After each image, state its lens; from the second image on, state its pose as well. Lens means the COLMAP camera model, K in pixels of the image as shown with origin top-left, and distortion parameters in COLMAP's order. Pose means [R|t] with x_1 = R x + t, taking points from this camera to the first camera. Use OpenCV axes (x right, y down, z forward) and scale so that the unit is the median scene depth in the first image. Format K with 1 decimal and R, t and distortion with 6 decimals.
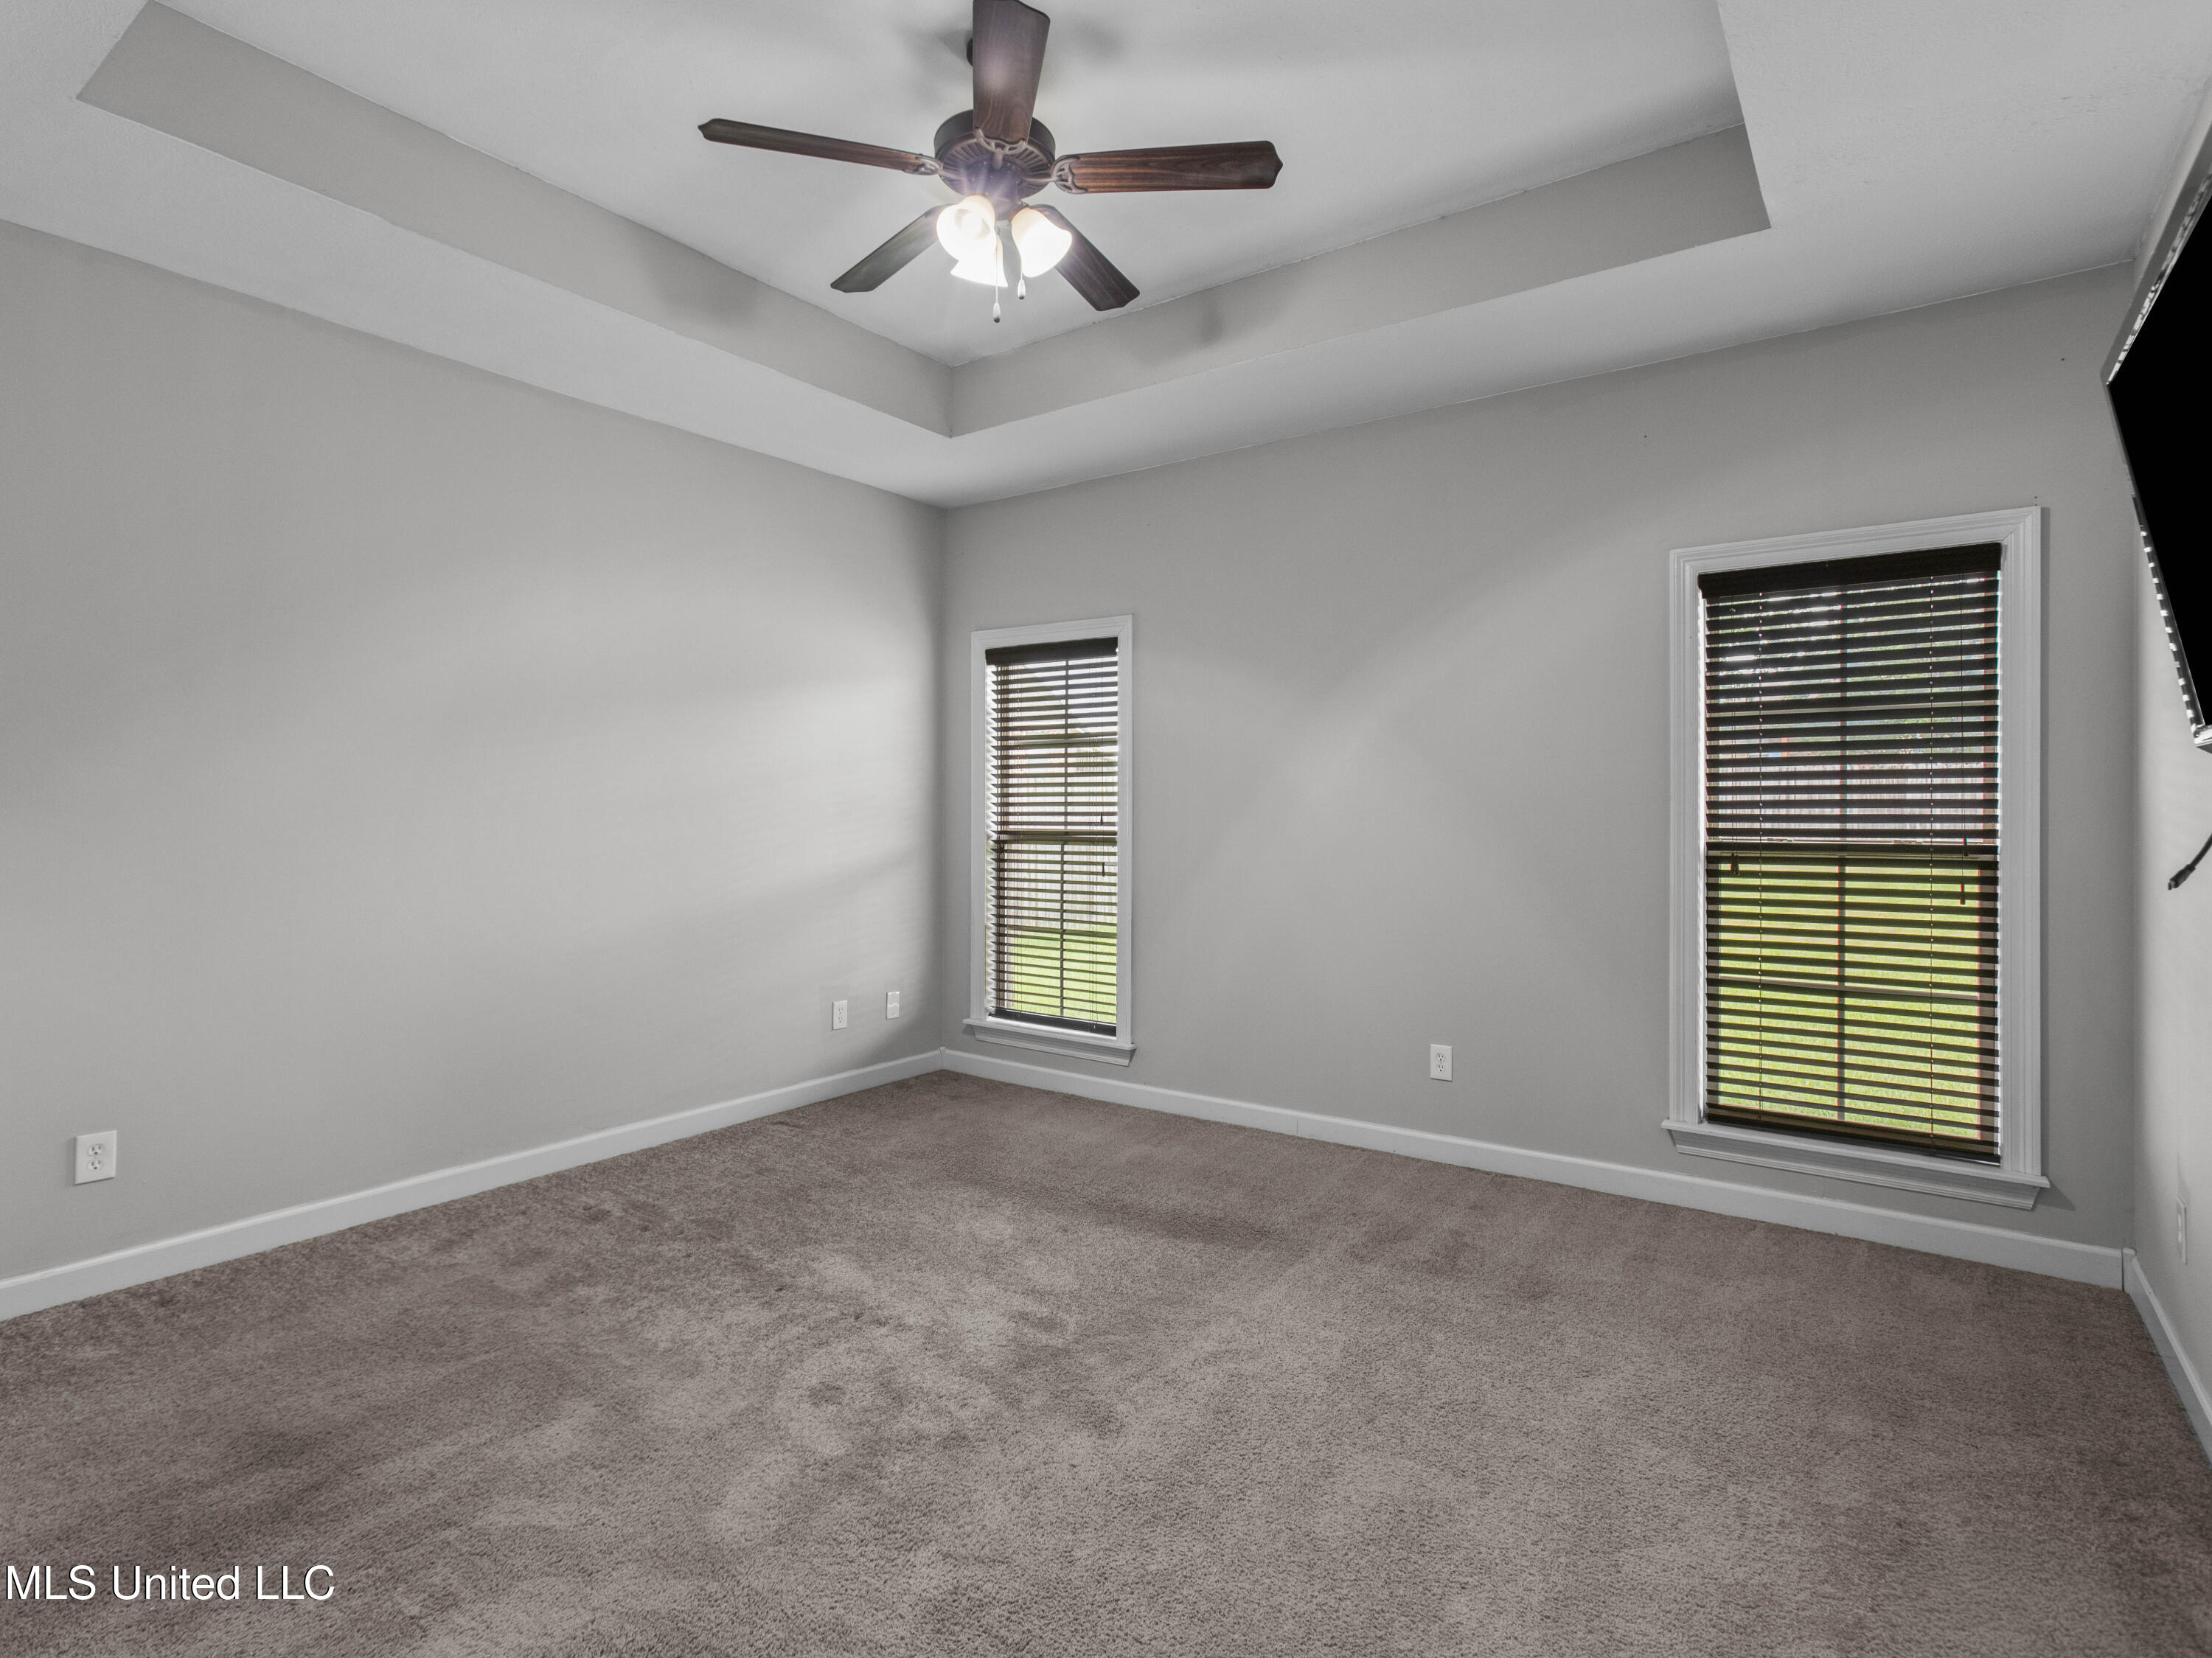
lens RADIAL K [[1117.5, 0, 1101.3], [0, 1117.5, 827.9], [0, 0, 1]] dist [-0.003238, -0.000346]
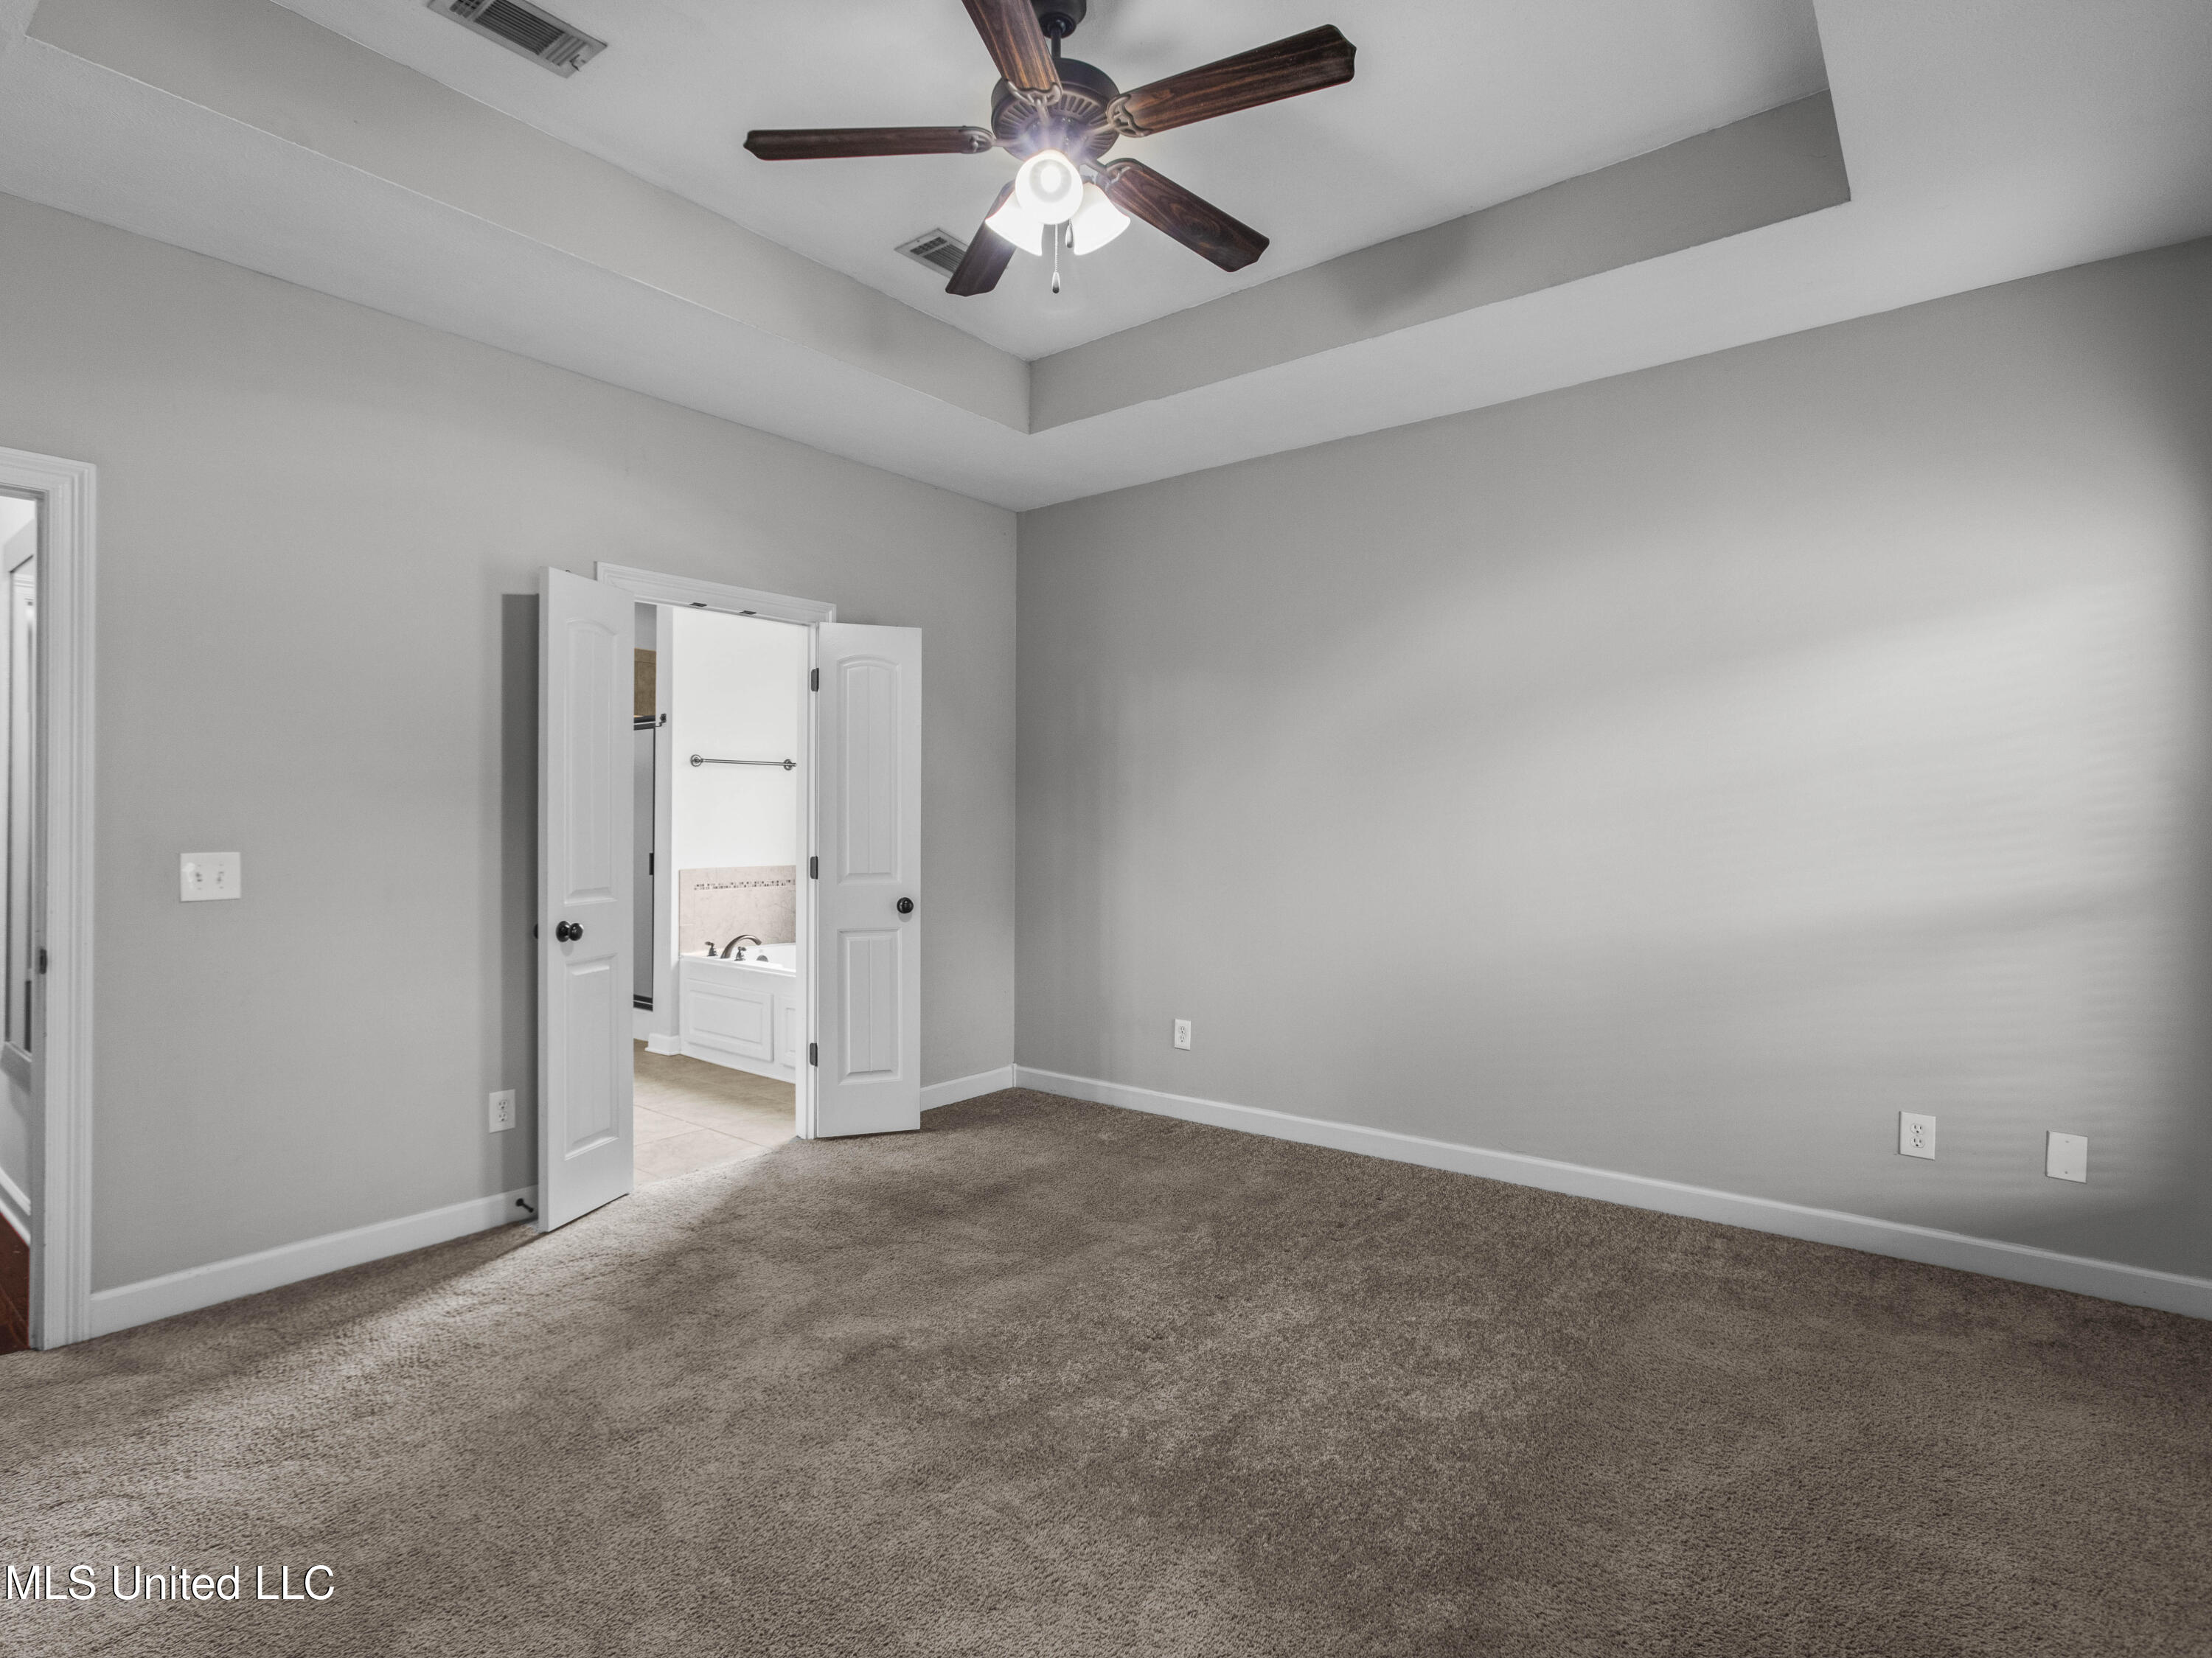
lens RADIAL K [[1117.5, 0, 1101.3], [0, 1117.5, 827.9], [0, 0, 1]] dist [-0.003238, -0.000346]
pose [[-0.028340, 0.003409, -0.999593, 0.716569], [-0.017078, 0.999847, 0.003895, -0.008620], [0.999452, 0.017182, -0.028278, 0.916276]]
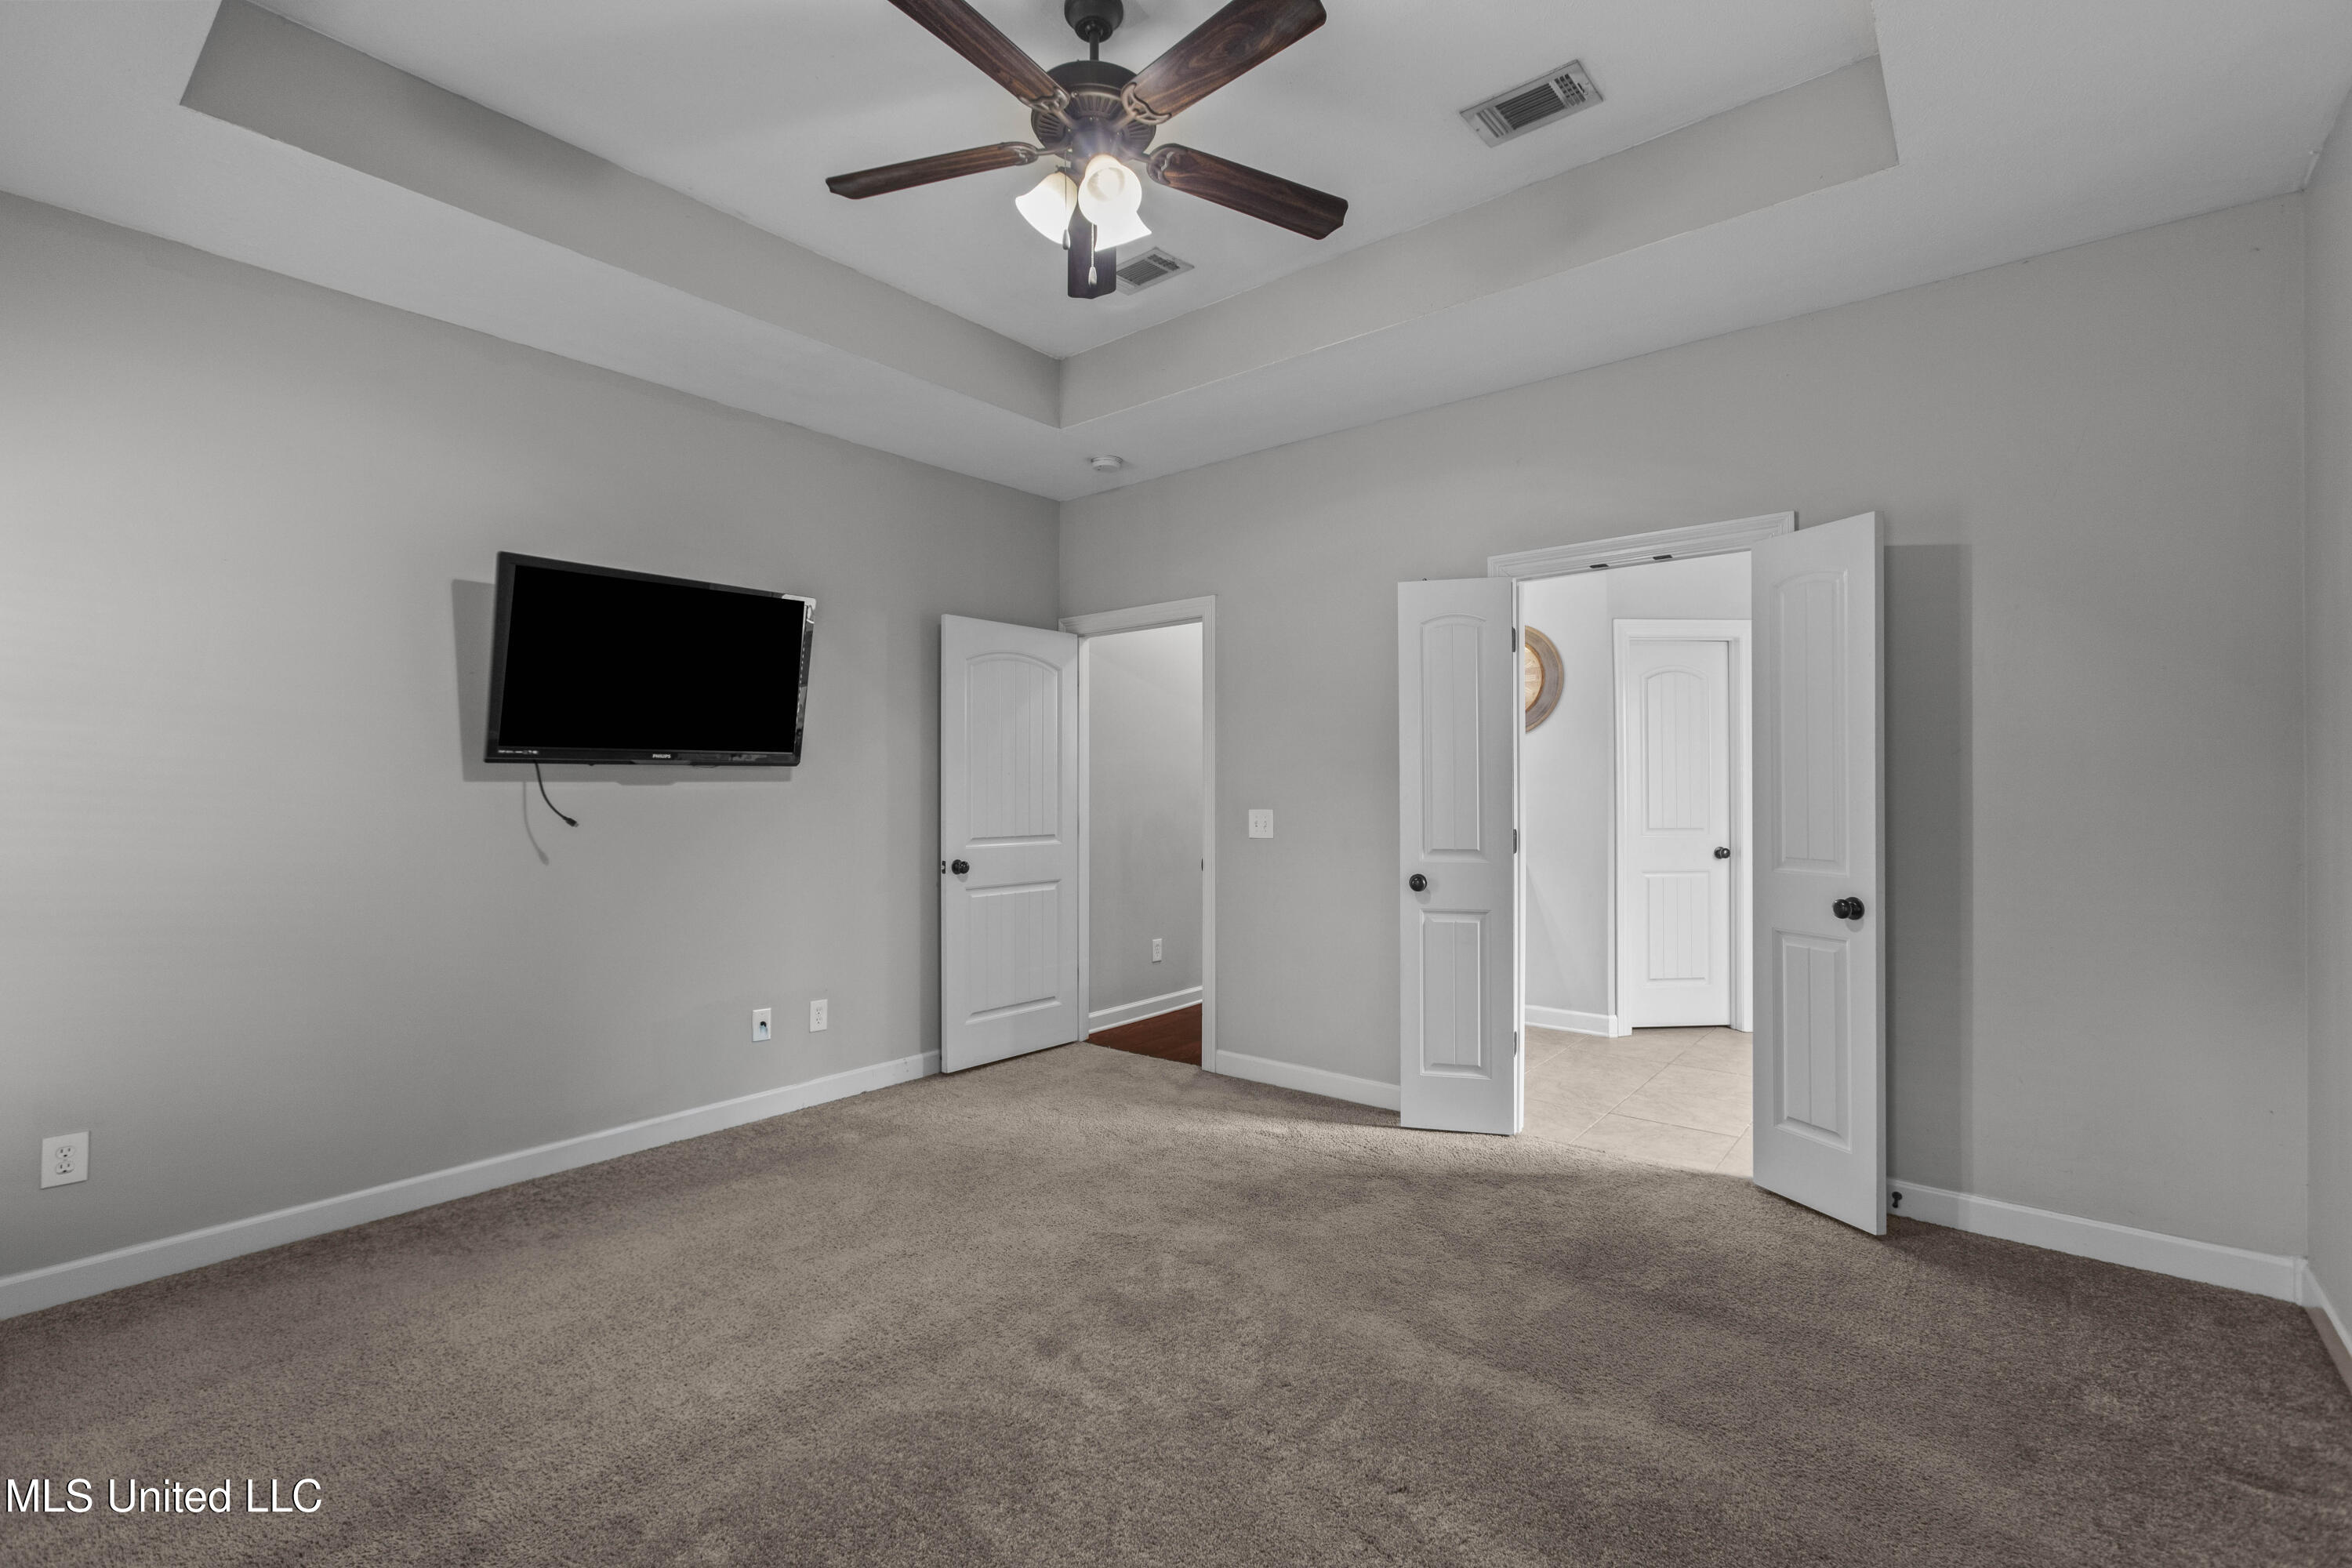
lens RADIAL K [[1064.3, 0, 1160.2], [0, 1064.3, 777.2], [0, 0, 1]] dist [-0.000191, 0.000567]
pose [[-0.998450, 0.003777, 0.055530, -0.174652], [0.004324, 0.999943, 0.009728, -0.032541], [-0.055490, 0.009953, -0.998410, 1.661748]]
